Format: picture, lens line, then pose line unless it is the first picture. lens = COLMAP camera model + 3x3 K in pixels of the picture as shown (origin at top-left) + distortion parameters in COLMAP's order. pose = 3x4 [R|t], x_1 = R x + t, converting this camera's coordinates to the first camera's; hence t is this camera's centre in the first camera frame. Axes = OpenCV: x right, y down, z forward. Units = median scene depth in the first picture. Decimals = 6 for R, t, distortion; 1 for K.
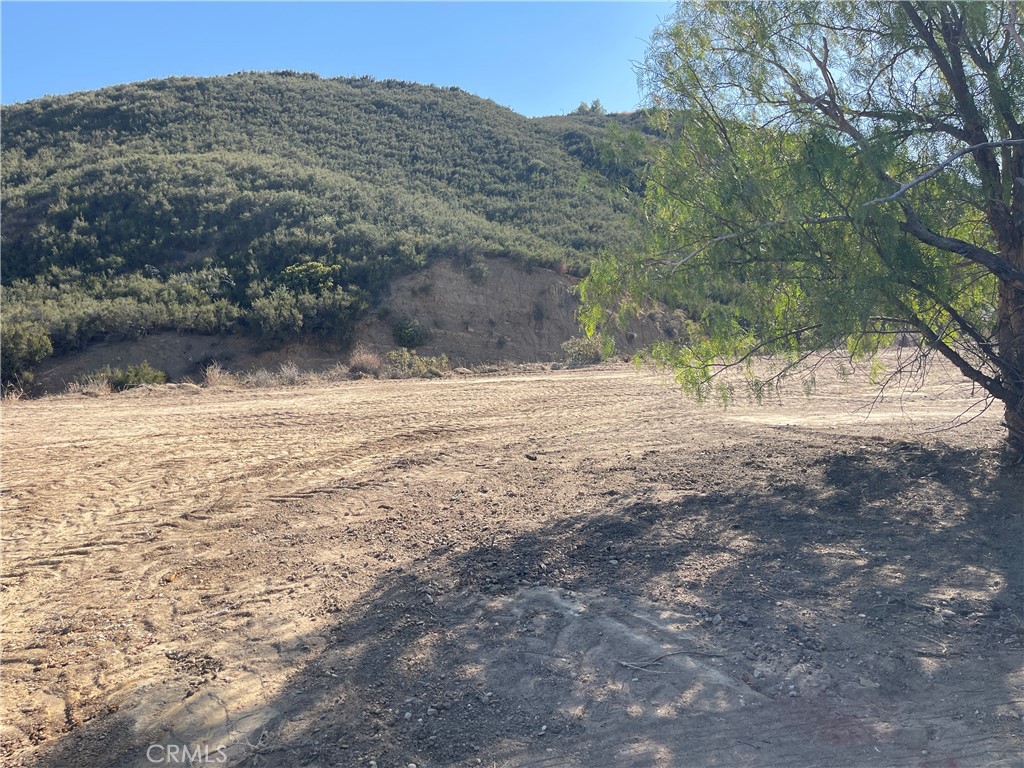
lens RADIAL K [[745.6, 0, 512.6], [0, 745.6, 388.0], [0, 0, 1]] dist [0.018713, -0.018421]
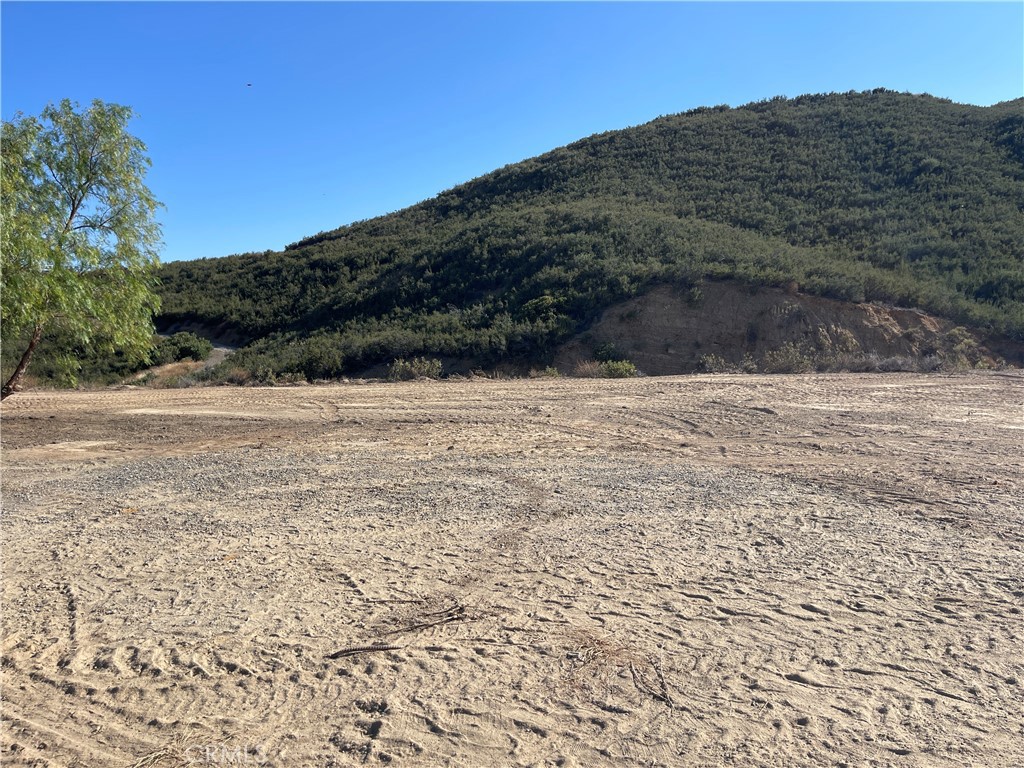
lens RADIAL K [[745.6, 0, 513.8], [0, 745.6, 380.1], [0, 0, 1]] dist [0.018713, -0.018421]
pose [[0.822163, 0.014570, -0.569066, 0.340606], [-0.037485, 0.998888, -0.028582, 0.000928], [0.568017, 0.044831, 0.821795, 0.003264]]
